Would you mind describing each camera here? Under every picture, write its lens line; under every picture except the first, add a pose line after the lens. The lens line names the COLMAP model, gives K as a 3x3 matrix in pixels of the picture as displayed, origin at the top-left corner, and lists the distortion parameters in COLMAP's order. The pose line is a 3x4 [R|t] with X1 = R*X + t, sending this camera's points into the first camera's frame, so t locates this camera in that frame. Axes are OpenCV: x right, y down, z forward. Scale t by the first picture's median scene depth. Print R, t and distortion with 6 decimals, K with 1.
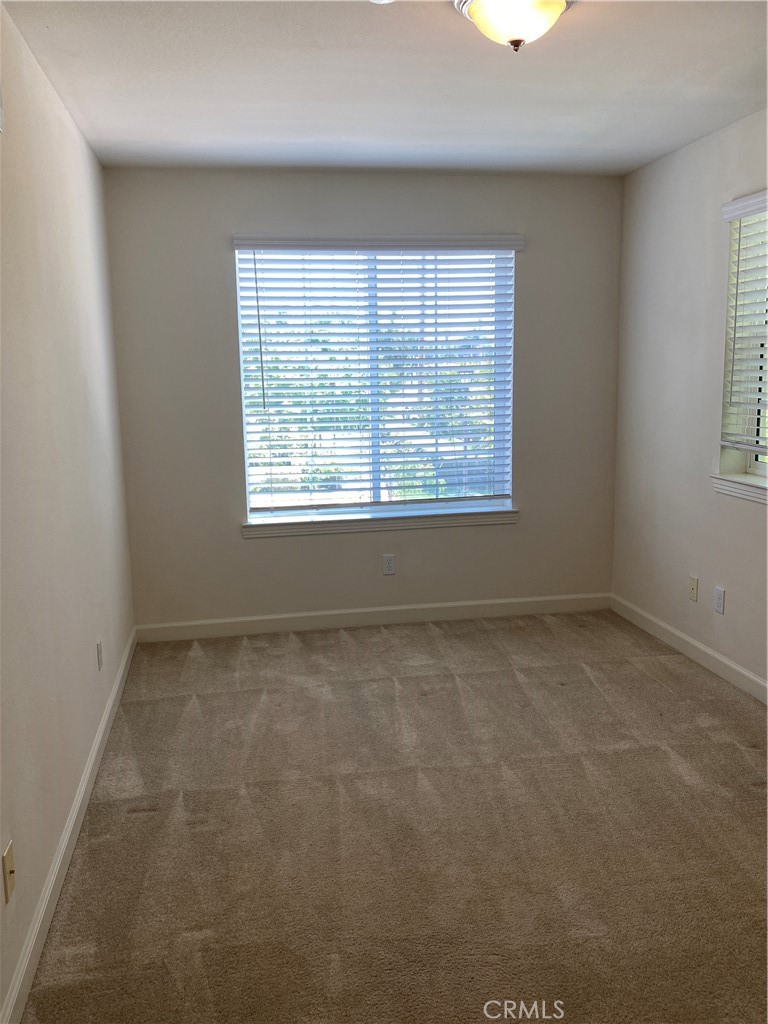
lens RADIAL K [[876.7, 0, 383.5], [0, 876.7, 503.8], [0, 0, 1]] dist [-0.005997, -0.004712]
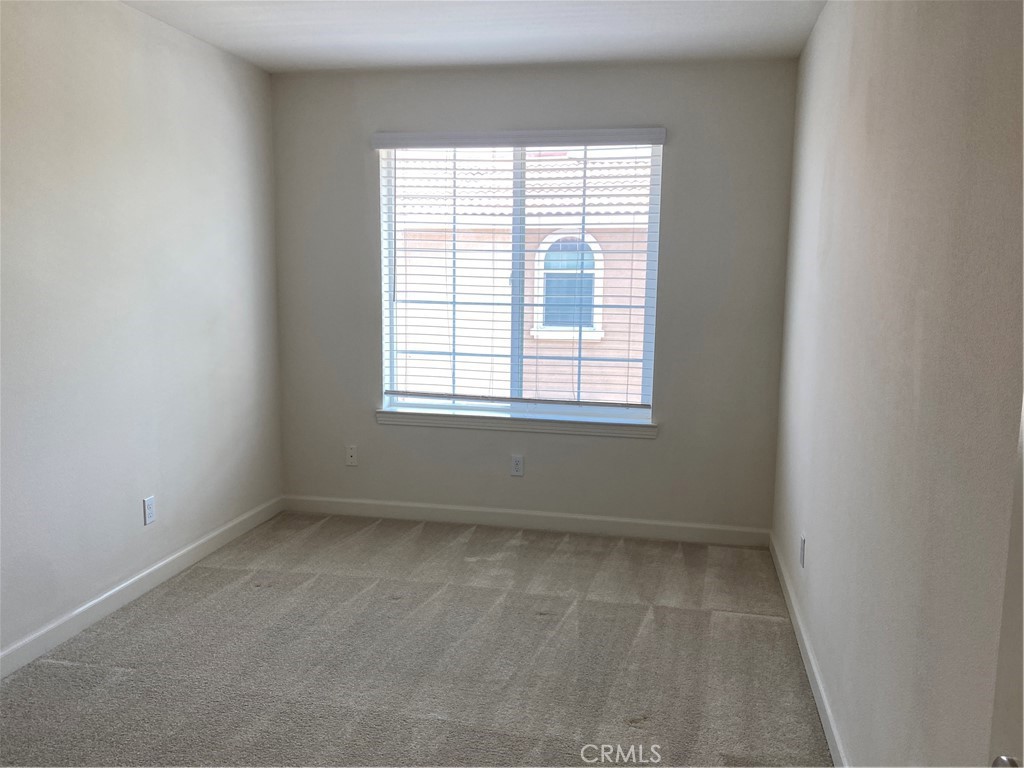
lens RADIAL K [[876.7, 0, 498.7], [0, 876.7, 396.4], [0, 0, 1]] dist [-0.005997, -0.004712]
pose [[0.922943, 0.086222, -0.375156, 0.488109], [-0.092282, 0.995731, 0.001819, -0.011360], [0.373712, 0.032941, 0.926960, 0.114997]]
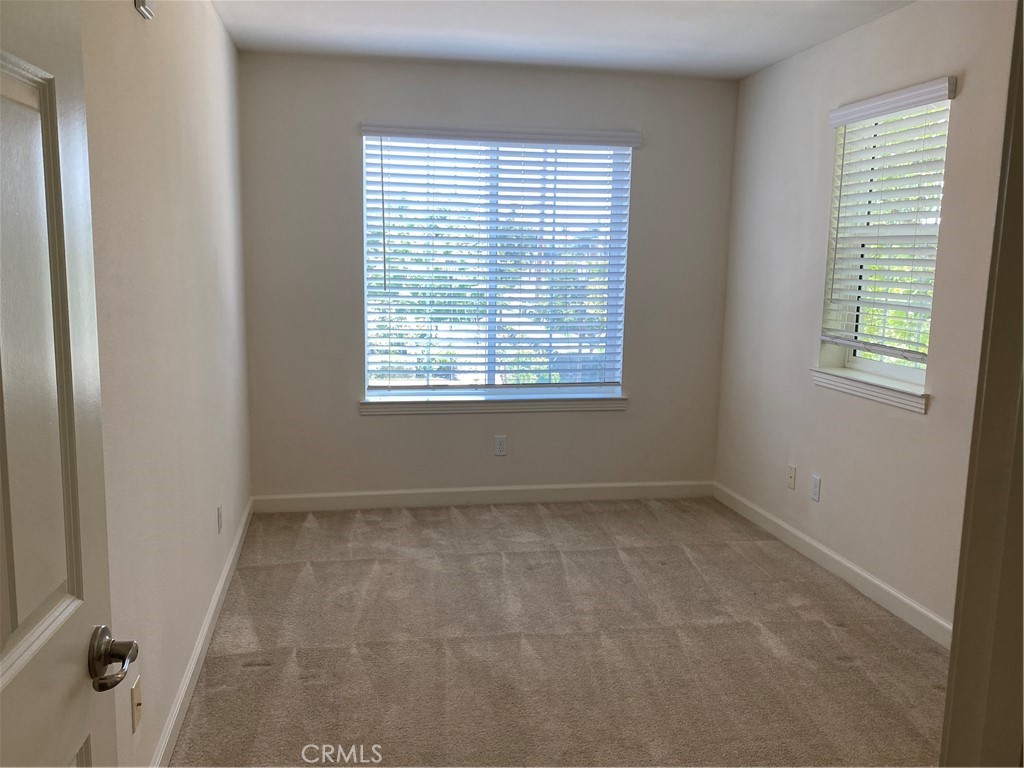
lens RADIAL K [[856.6, 0, 512.0], [0, 856.6, 384.0], [0, 0, 1]] dist [0.003998, 0.002043]
pose [[0.999242, 0.035158, 0.016688, 0.000175], [-0.035041, 0.999360, -0.007250, 0.005413], [-0.016933, 0.006660, 0.999834, -0.016415]]
